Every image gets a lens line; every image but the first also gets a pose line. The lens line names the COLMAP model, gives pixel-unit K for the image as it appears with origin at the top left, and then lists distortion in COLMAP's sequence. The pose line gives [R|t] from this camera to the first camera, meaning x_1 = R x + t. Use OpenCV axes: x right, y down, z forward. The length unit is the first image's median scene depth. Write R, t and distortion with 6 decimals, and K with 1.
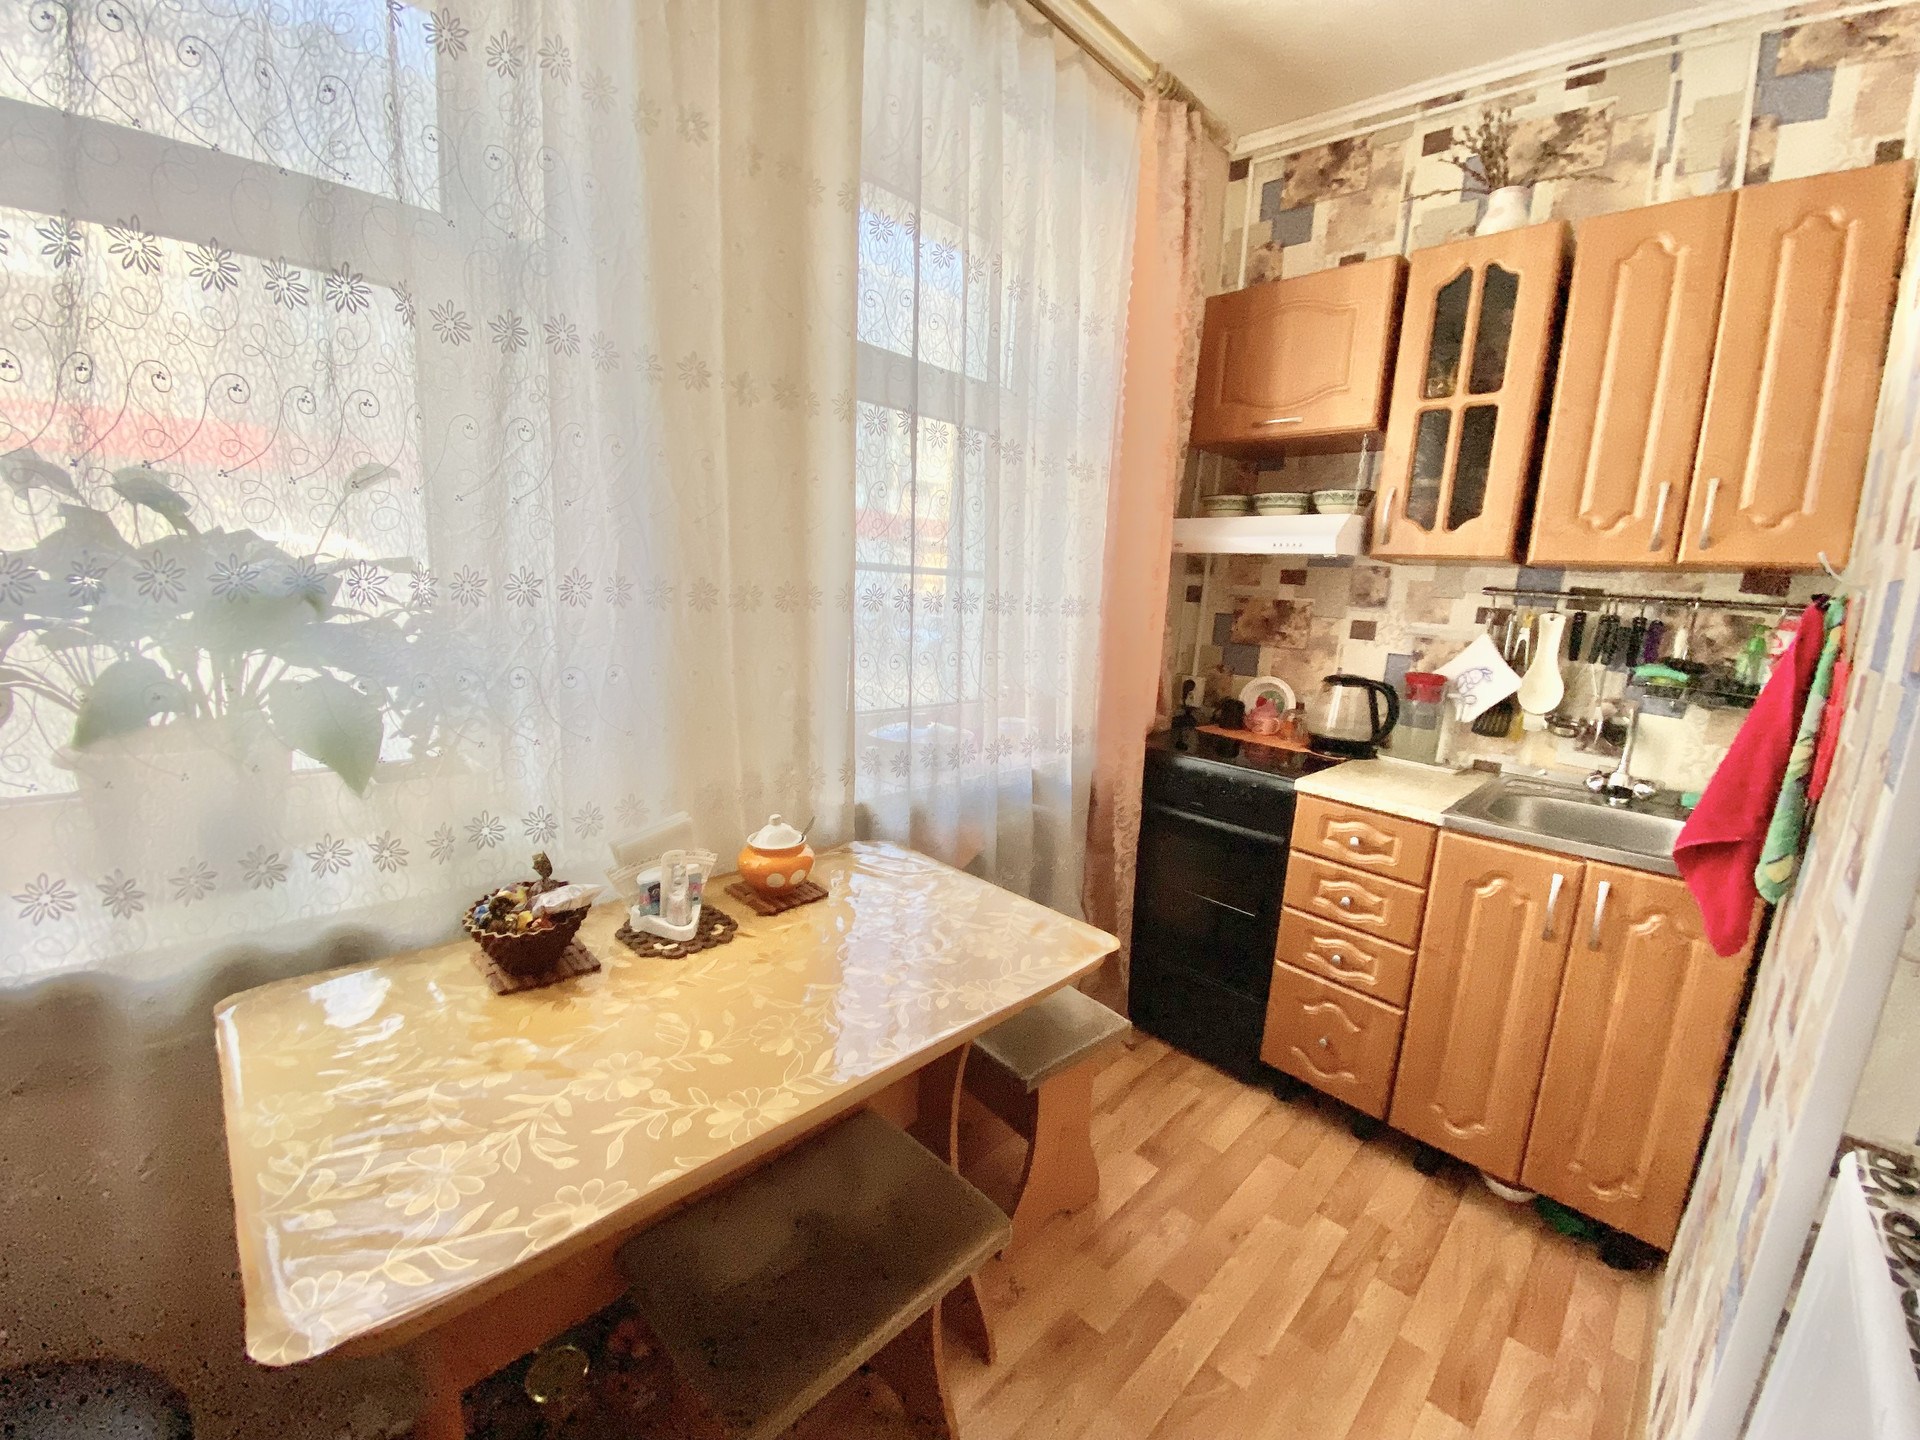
lens RADIAL K [[775.2, 0, 956.6], [0, 775.2, 719.8], [0, 0, 1]] dist [0.030464, -0.026740]
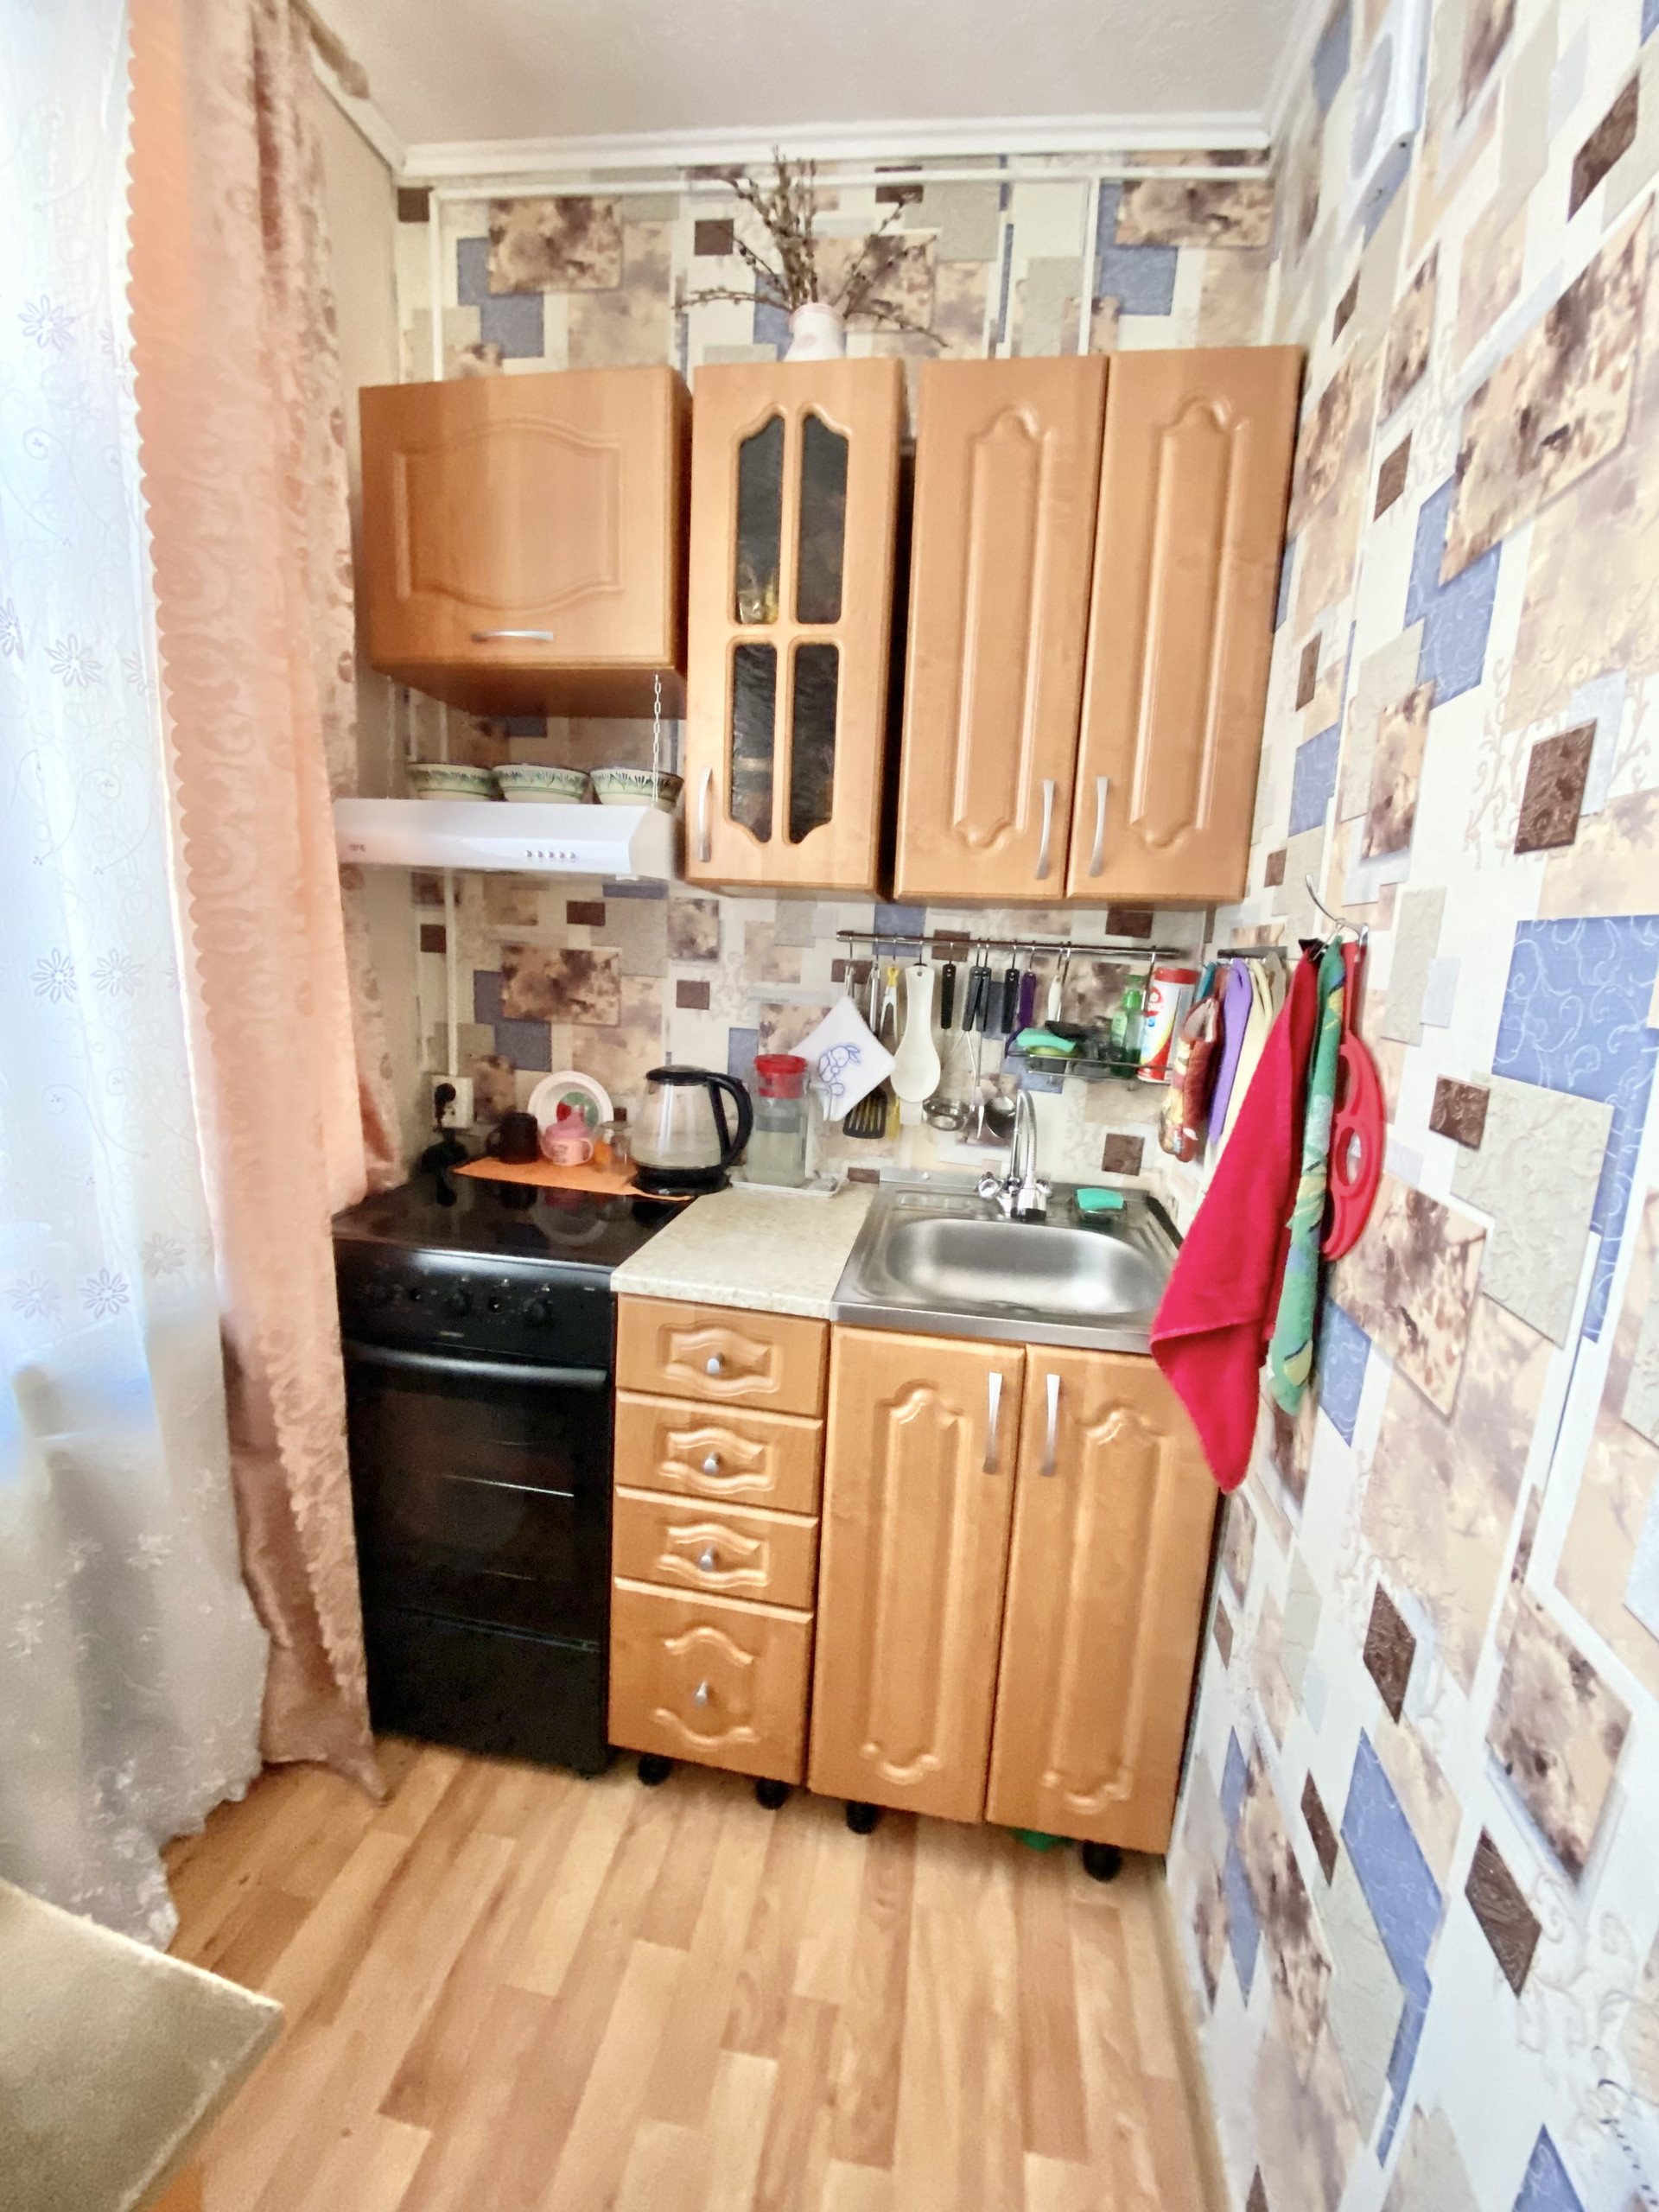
lens RADIAL K [[893.1, 0, 827.2], [0, 893.1, 1101.7], [0, 0, 1]] dist [0.030464, -0.026740]
pose [[0.816557, -0.112774, 0.566141, 0.208233], [0.098863, 0.993562, 0.055323, -0.066811], [-0.568735, 0.010796, 0.822450, 0.372590]]
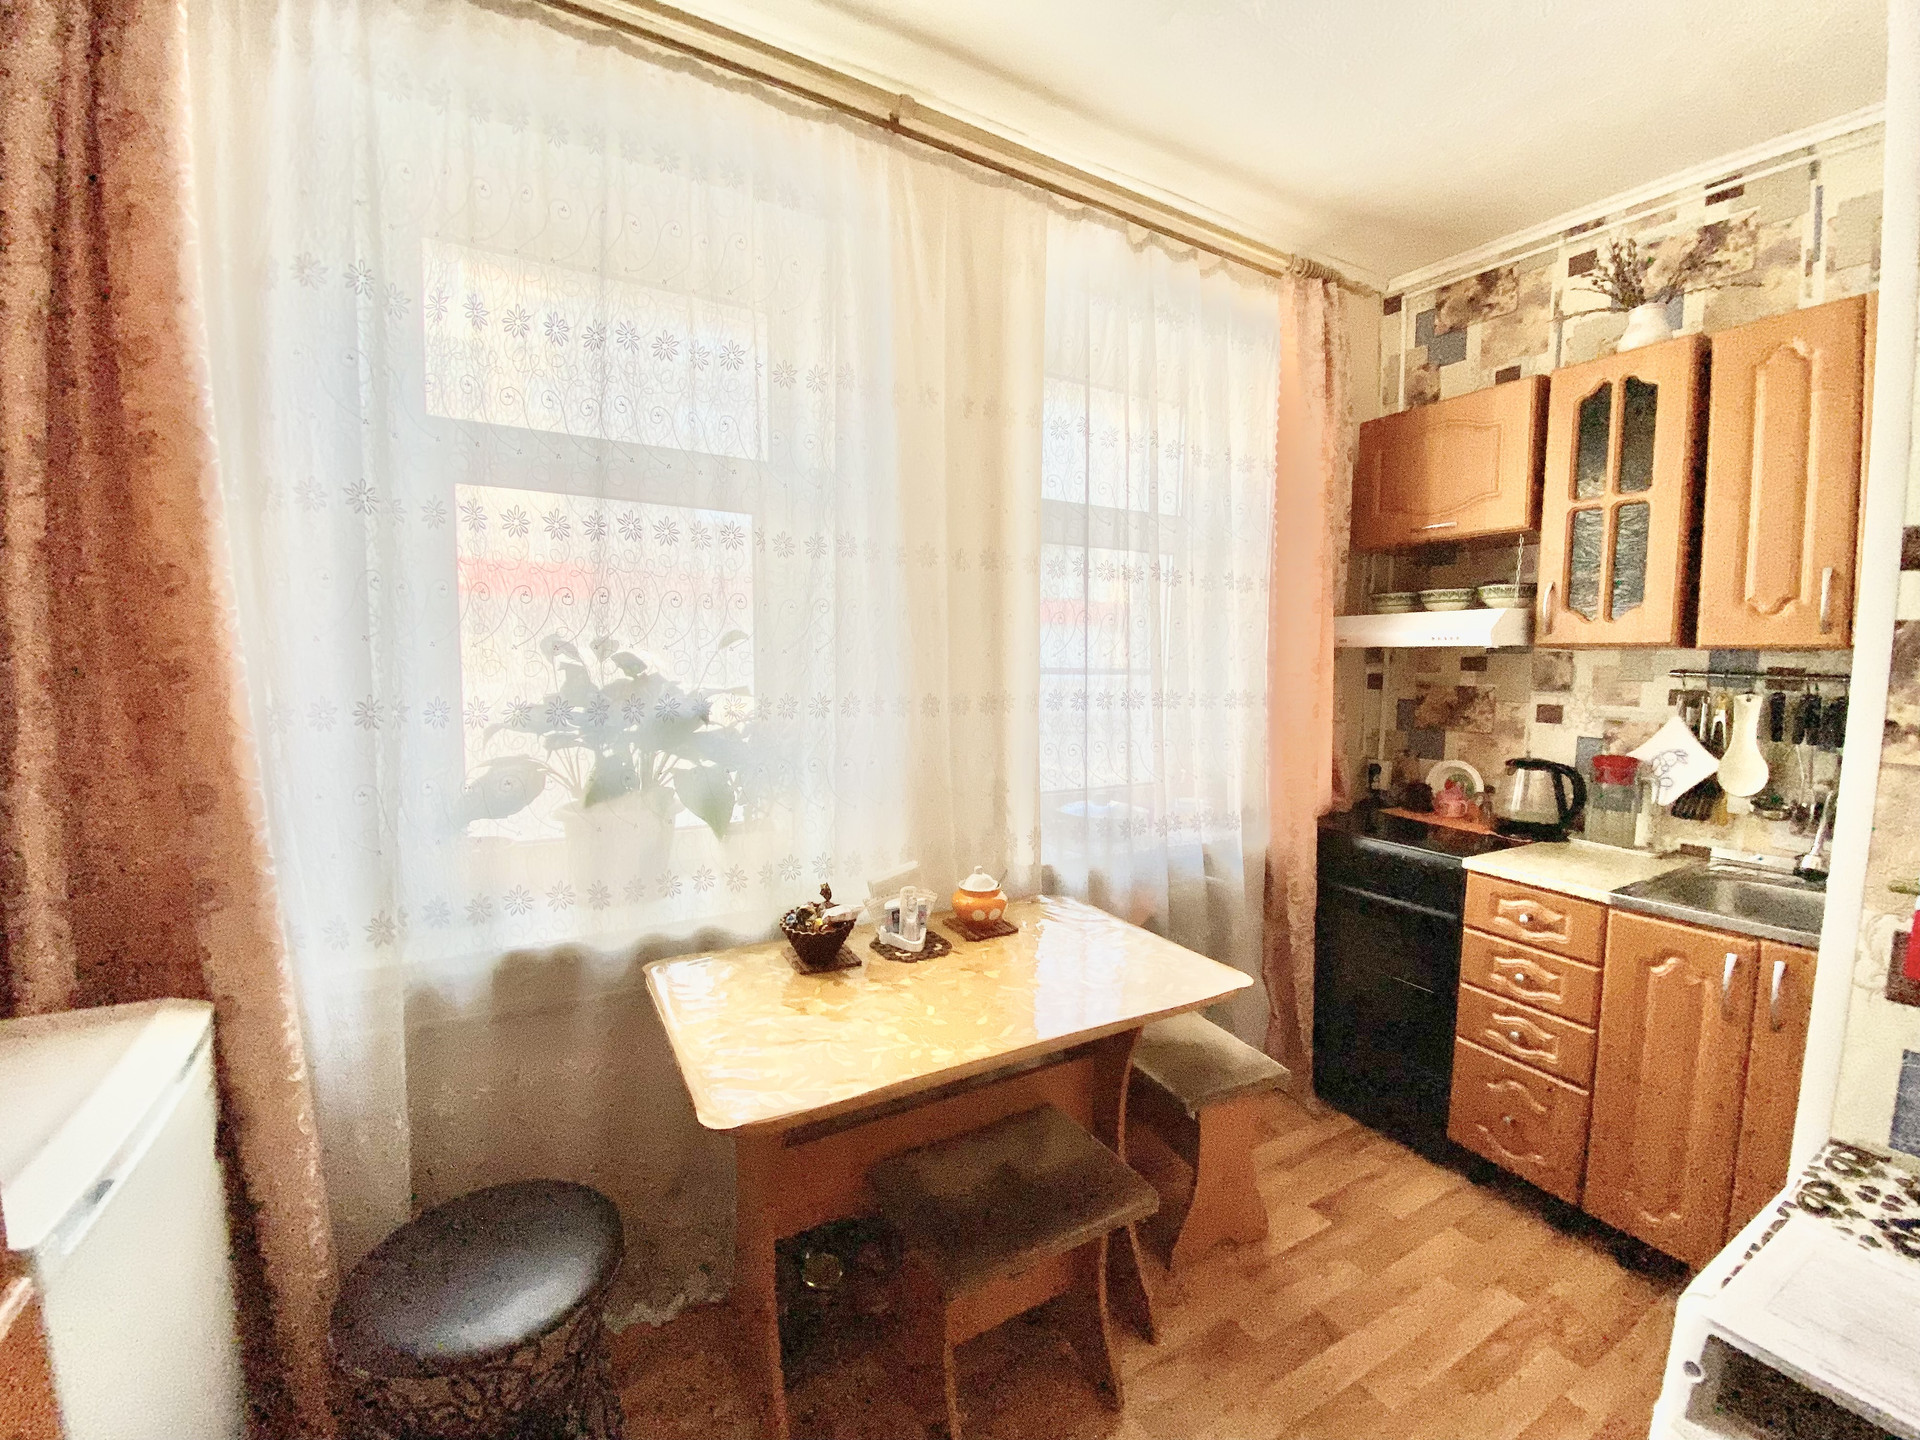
lens RADIAL K [[786.4, 0, 958.0], [0, 786.4, 722.0], [0, 0, 1]] dist [0.003462, -0.010043]
pose [[0.963849, -0.020890, -0.265628, 0.063022], [-0.007803, 0.994281, -0.106506, 0.012249], [0.266333, 0.104728, 0.958175, -0.217633]]
